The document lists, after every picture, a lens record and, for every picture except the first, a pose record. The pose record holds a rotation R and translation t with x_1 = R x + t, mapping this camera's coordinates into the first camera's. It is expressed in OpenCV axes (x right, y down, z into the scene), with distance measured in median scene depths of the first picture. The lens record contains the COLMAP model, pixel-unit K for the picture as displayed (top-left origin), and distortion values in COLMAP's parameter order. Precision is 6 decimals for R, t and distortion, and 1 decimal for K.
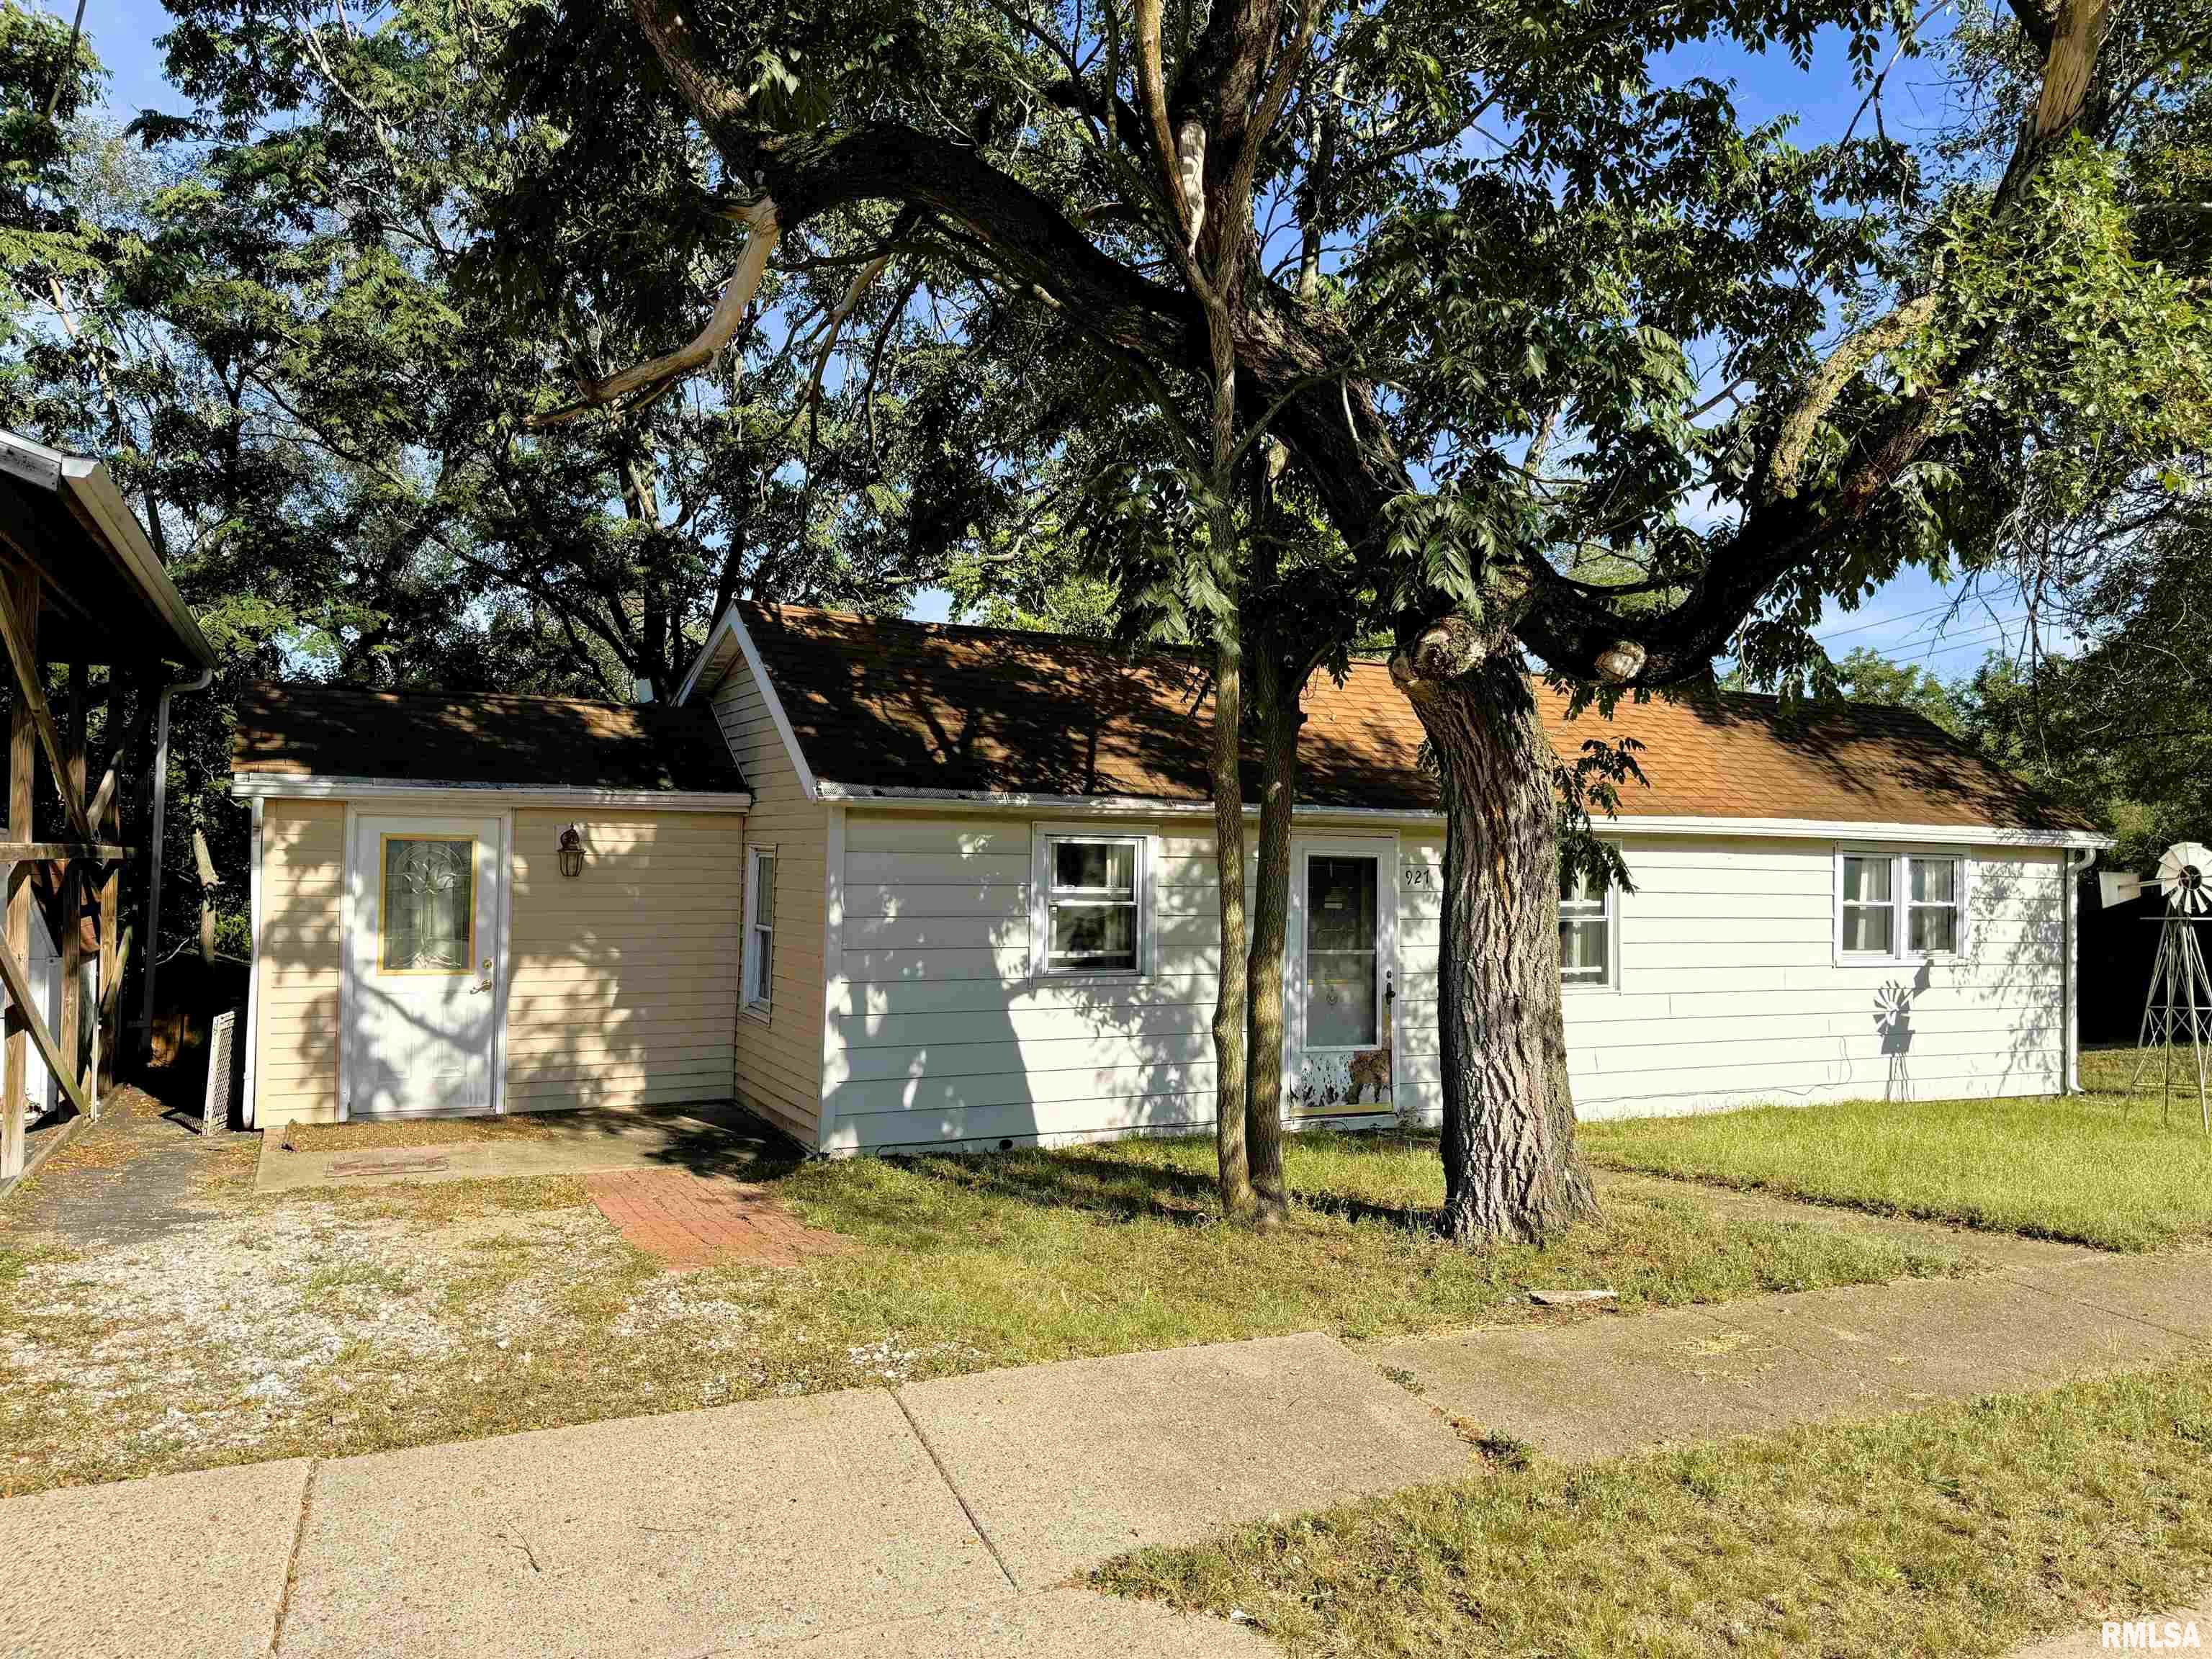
lens RADIAL K [[1551.5, 0, 1118.9], [0, 1551.5, 853.5], [0, 0, 1]] dist [0.083897, -0.012287]
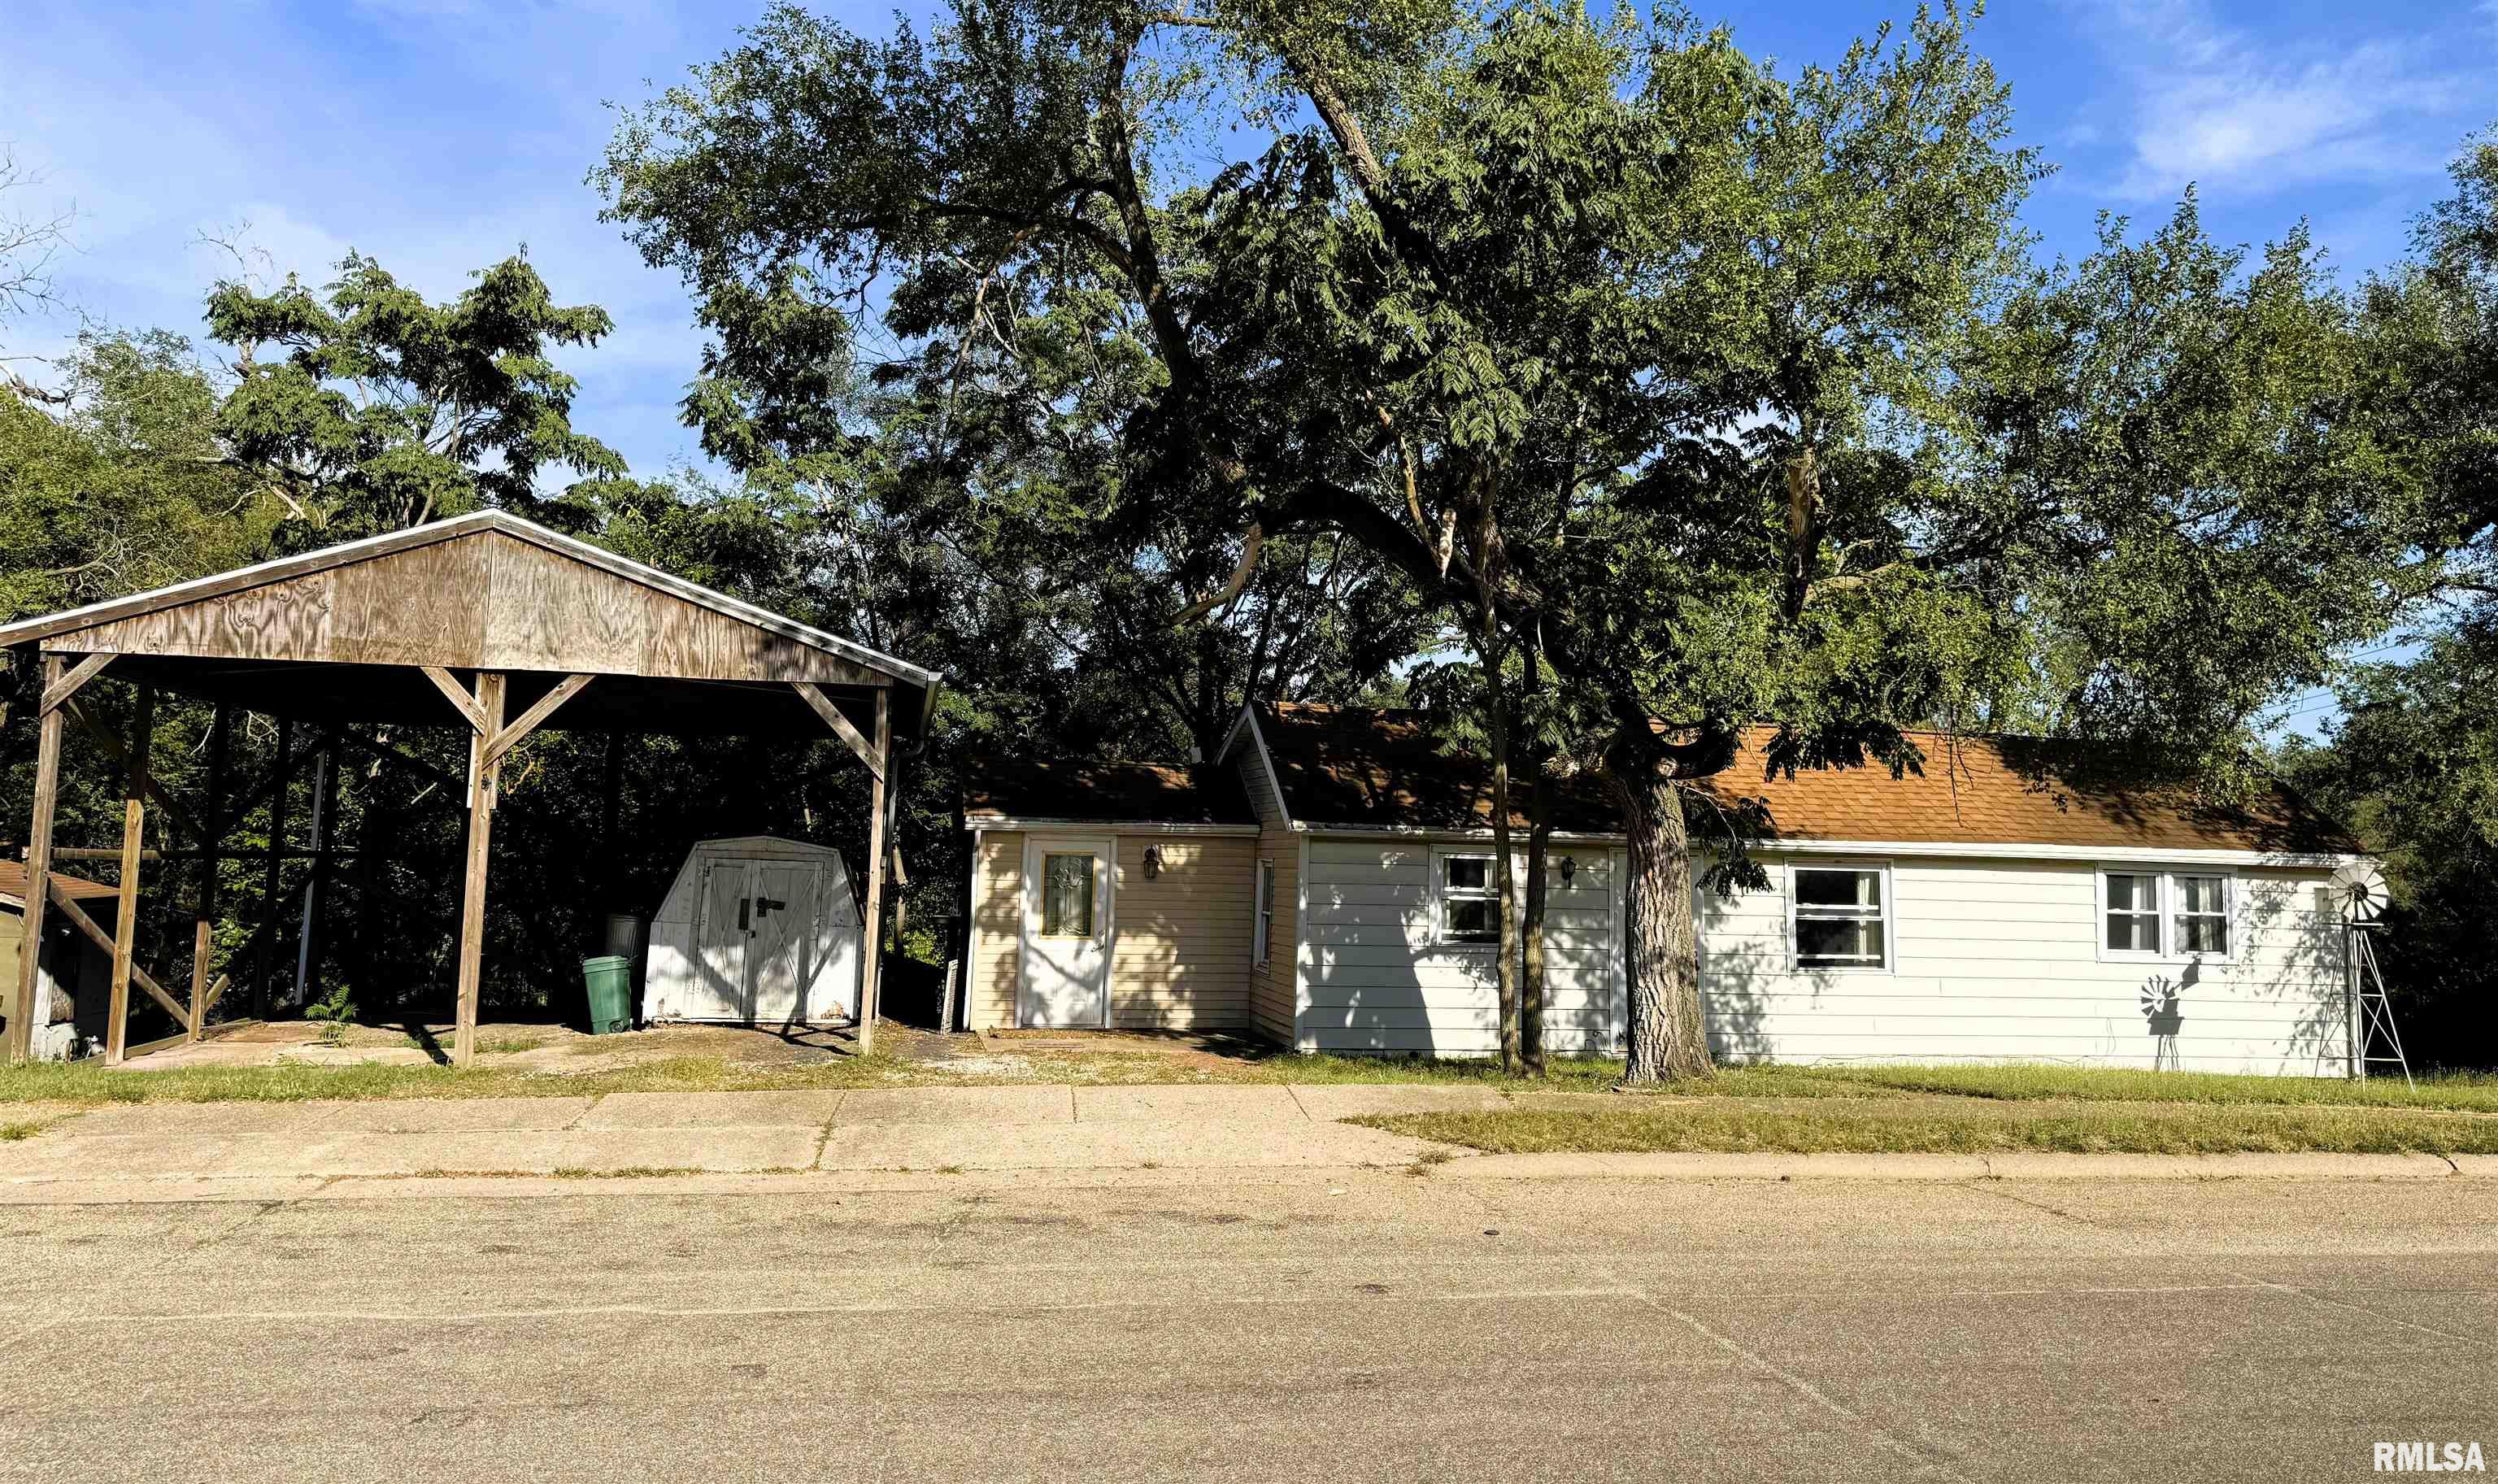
lens RADIAL K [[1699.8, 0, 1253.4], [0, 1699.8, 729.9], [0, 0, 1]] dist [0.064534, 0.000302]
pose [[0.964898, -0.016279, -0.262120, 0.204701], [-0.005268, 0.996677, -0.081289, 0.003399], [0.262572, 0.079817, 0.961606, -0.637600]]
